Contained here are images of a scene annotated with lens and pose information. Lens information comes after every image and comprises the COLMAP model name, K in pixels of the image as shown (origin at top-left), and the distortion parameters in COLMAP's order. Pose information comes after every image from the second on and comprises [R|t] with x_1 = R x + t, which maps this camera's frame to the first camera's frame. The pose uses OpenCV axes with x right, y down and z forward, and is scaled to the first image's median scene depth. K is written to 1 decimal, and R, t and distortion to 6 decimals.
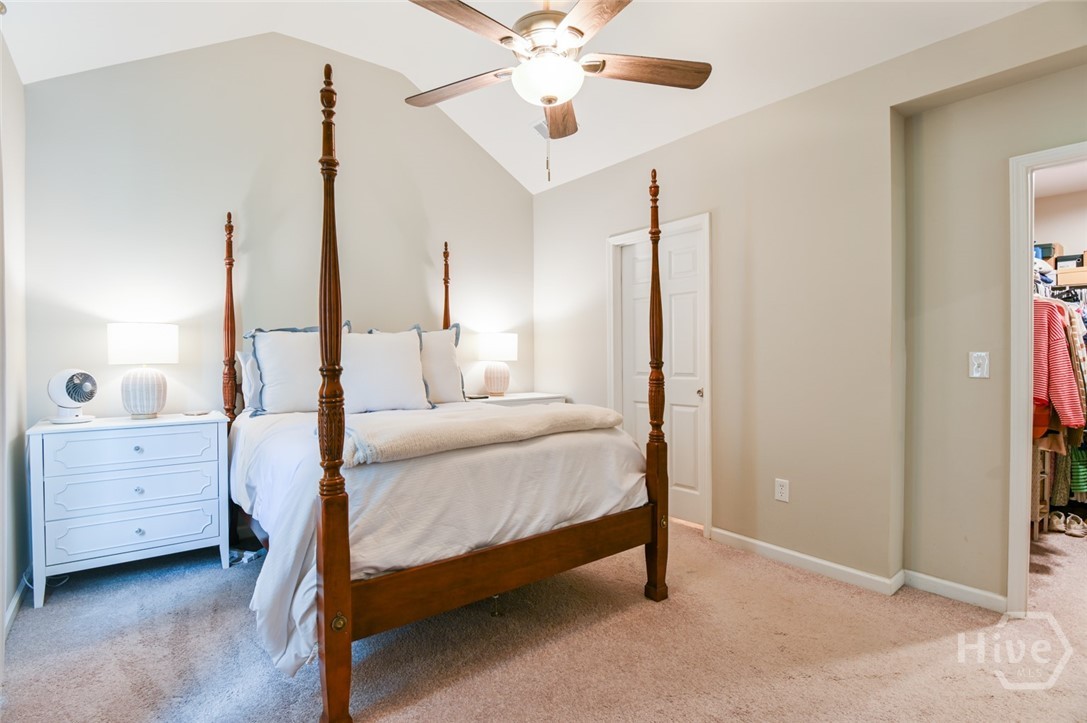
lens RADIAL K [[537.0, 0, 543.1], [0, 537.0, 362.1], [0, 0, 1]] dist [-0.018435, -0.000587]
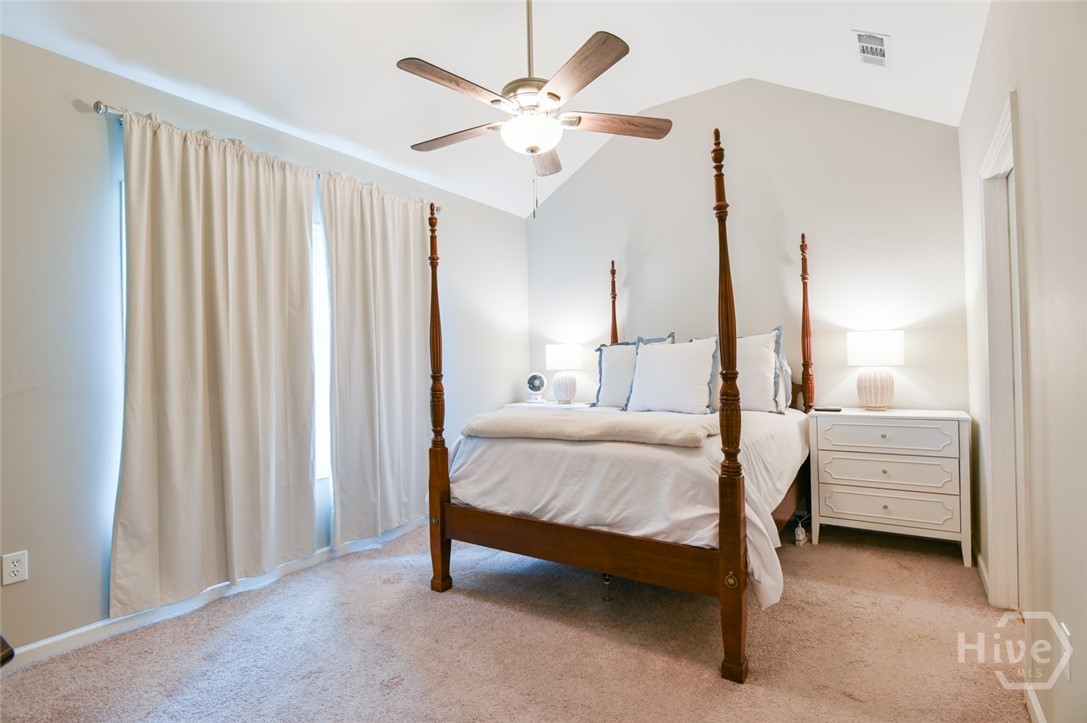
lens RADIAL K [[537.0, 0, 542.7], [0, 537.0, 360.6], [0, 0, 1]] dist [-0.018435, -0.000587]
pose [[0.296123, -0.009450, -0.955103, 0.901497], [0.008511, 0.999937, -0.007255, -0.013958], [0.955112, -0.005981, 0.296185, 0.527221]]
